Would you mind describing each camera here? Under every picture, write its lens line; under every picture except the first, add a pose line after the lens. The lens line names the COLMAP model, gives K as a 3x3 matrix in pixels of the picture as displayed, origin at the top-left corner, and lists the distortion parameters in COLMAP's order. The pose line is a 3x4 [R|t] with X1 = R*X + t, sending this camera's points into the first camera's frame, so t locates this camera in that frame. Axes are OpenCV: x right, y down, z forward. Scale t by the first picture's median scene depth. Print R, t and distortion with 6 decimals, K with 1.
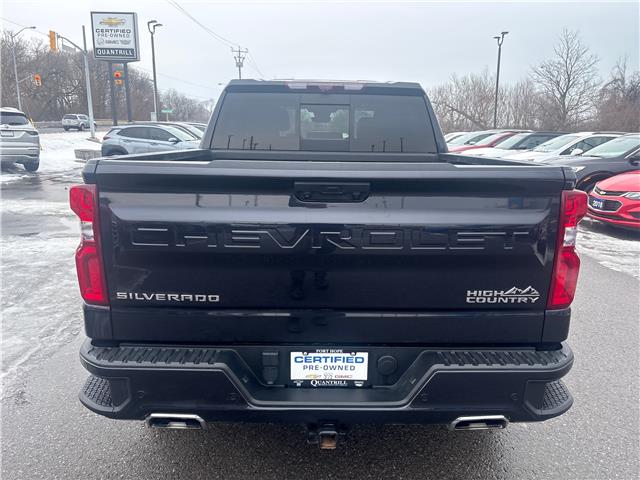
lens RADIAL K [[494.4, 0, 313.5], [0, 494.4, 241.7], [0, 0, 1]] dist [0.054235, -0.070439]
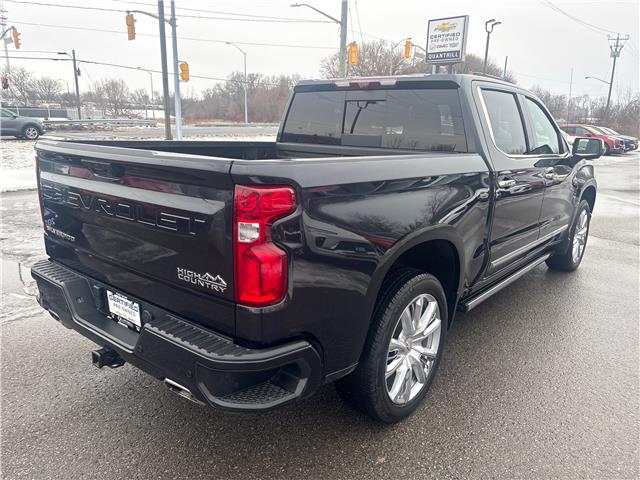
lens RADIAL K [[487.1, 0, 320.0], [0, 487.1, 240.0], [0, 0, 1]] dist [0.040241, -0.000339]
pose [[0.768810, 0.154543, -0.620522, 0.256511], [-0.153758, 0.986565, 0.055205, -0.014870], [0.620717, 0.052968, 0.782243, 0.071665]]
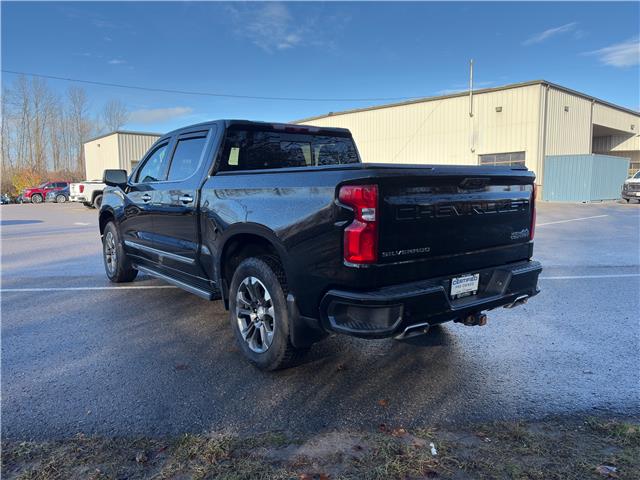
lens RADIAL K [[495.0, 0, 317.9], [0, 495.0, 231.4], [0, 0, 1]] dist [0.050171, 0.000078]
pose [[0.798774, -0.082222, 0.595987, -0.305255], [0.145964, 0.987505, -0.059393, 0.020367], [-0.583657, 0.134434, 0.800795, -0.027528]]
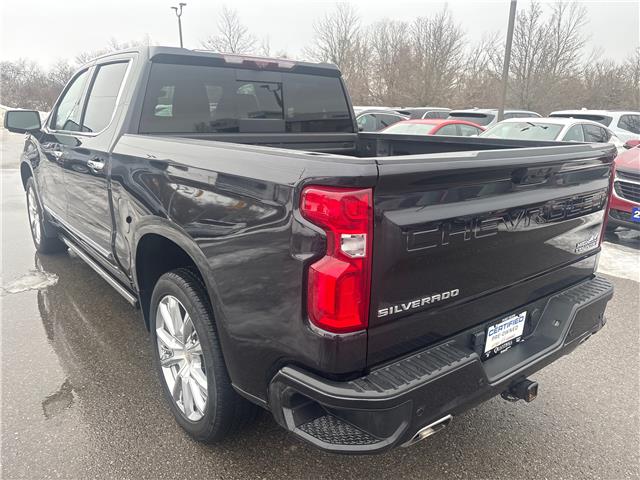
lens RADIAL K [[501.3, 0, 342.2], [0, 501.3, 239.1], [0, 0, 1]] dist [0.032859, 0.000011]
pose [[0.771292, -0.154061, 0.617555, -0.198282], [0.126885, 0.988006, 0.088006, -0.021626], [-0.623706, 0.010480, 0.781589, 0.074152]]
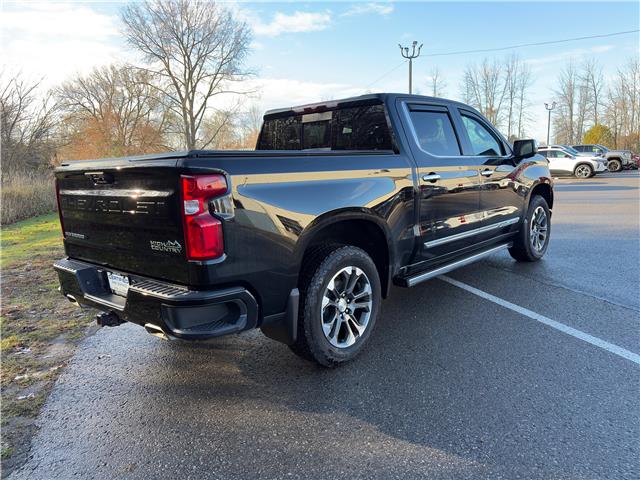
lens RADIAL K [[494.4, 0, 313.5], [0, 494.4, 241.7], [0, 0, 1]] dist [0.054235, -0.070439]
pose [[0.727619, 0.057950, -0.683529, 0.365226], [-0.089308, 0.995947, -0.010633, 0.015152], [0.680143, 0.068781, 0.729846, 0.045807]]
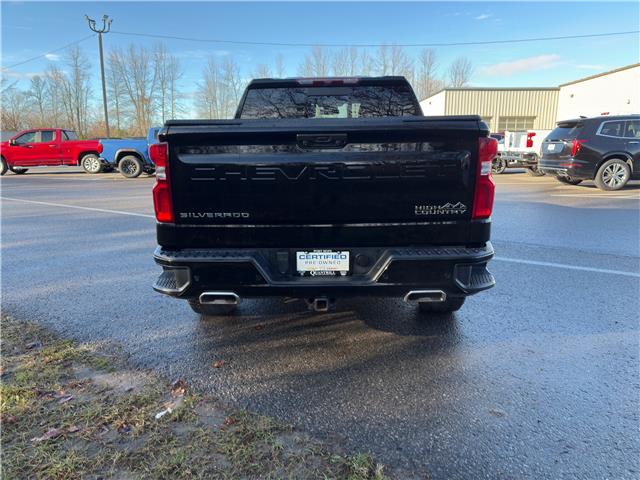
lens RADIAL K [[495.0, 0, 317.9], [0, 495.0, 231.4], [0, 0, 1]] dist [0.050171, 0.000078]
pose [[0.998720, -0.027053, -0.042737, 0.017795], [0.025607, 0.999093, -0.034025, 0.045508], [0.043618, 0.032887, 0.998507, -0.102816]]
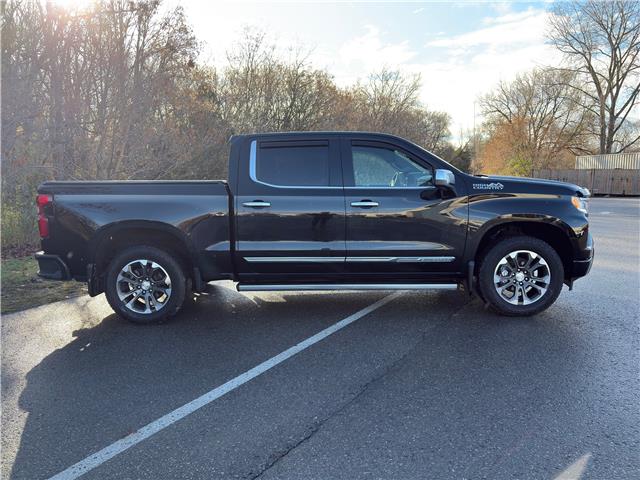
lens RADIAL K [[495.0, 0, 317.9], [0, 495.0, 231.4], [0, 0, 1]] dist [0.050171, 0.000078]
pose [[-0.044830, 0.089849, -0.994946, 0.680711], [-0.194409, 0.976122, 0.096909, -0.097937], [0.979896, 0.197771, -0.026292, 0.547876]]
